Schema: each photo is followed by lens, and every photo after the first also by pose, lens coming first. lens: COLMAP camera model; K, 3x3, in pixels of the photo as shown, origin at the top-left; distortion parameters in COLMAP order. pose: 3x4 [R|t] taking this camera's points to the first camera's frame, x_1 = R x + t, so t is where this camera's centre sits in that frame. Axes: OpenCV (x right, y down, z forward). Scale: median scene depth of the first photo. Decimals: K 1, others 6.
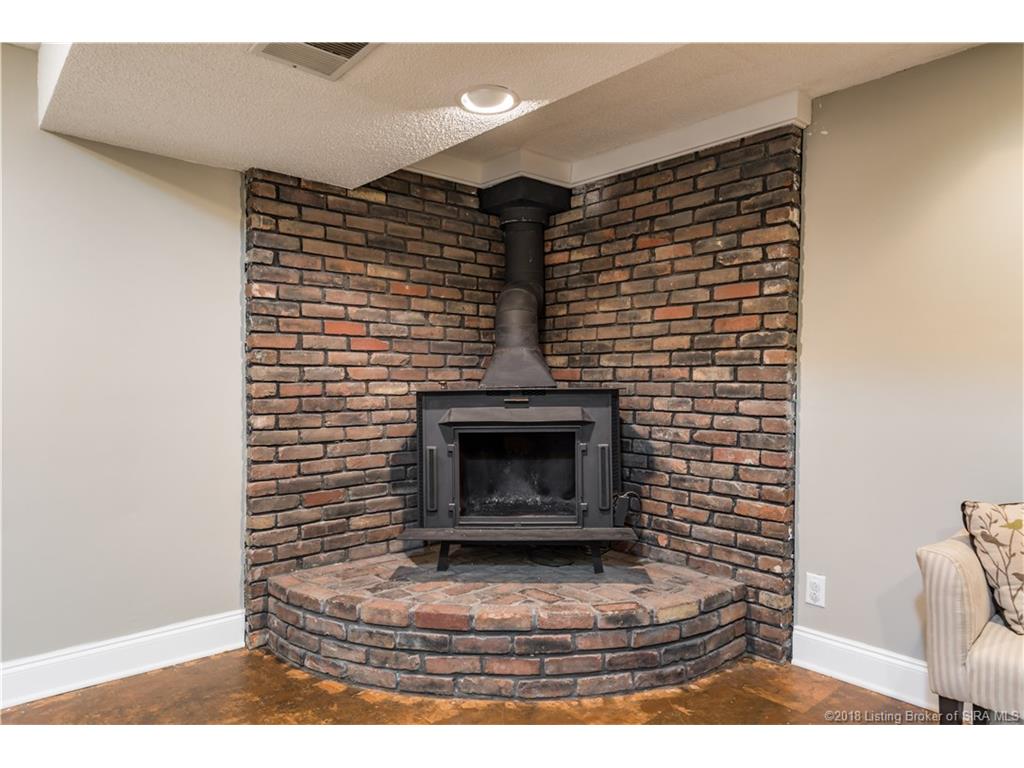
lens RADIAL K [[649.8, 0, 512.0], [0, 649.8, 384.0], [0, 0, 1]] dist [0.000898, -0.000035]
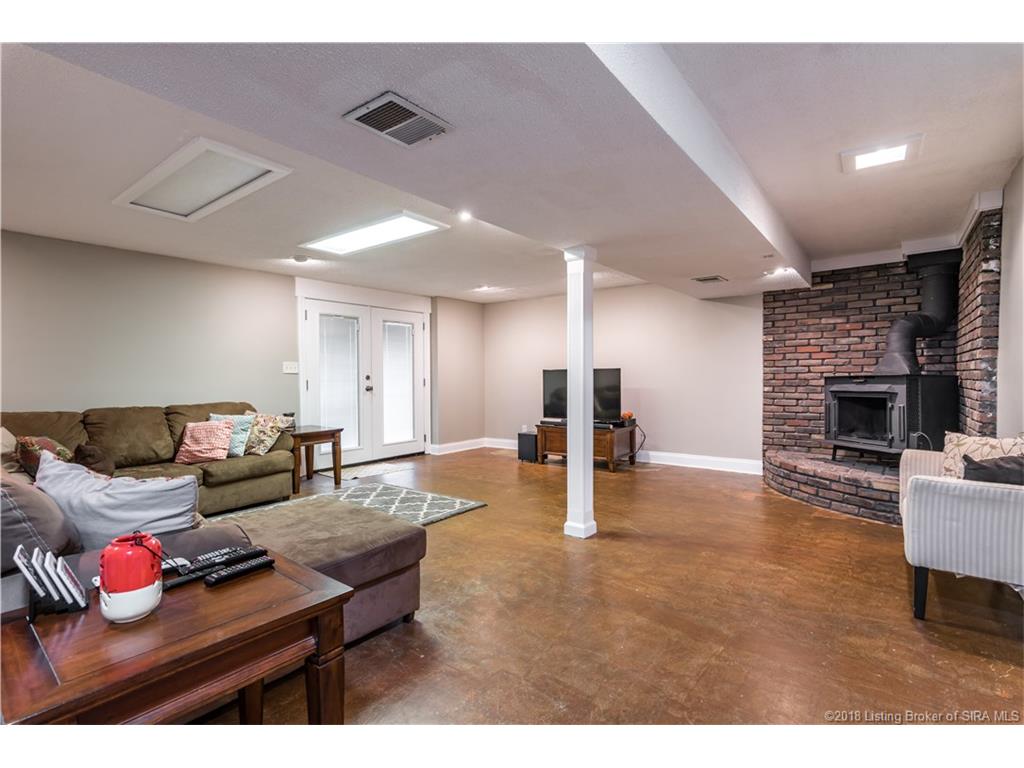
lens RADIAL K [[495.3, 0, 506.0], [0, 495.3, 381.6], [0, 0, 1]] dist [0.020917, 0.000339]
pose [[0.181086, 0.003172, -0.983462, 1.328437], [-0.001529, 0.999994, 0.002944, 0.023696], [0.983466, 0.000971, 0.181090, -0.363075]]
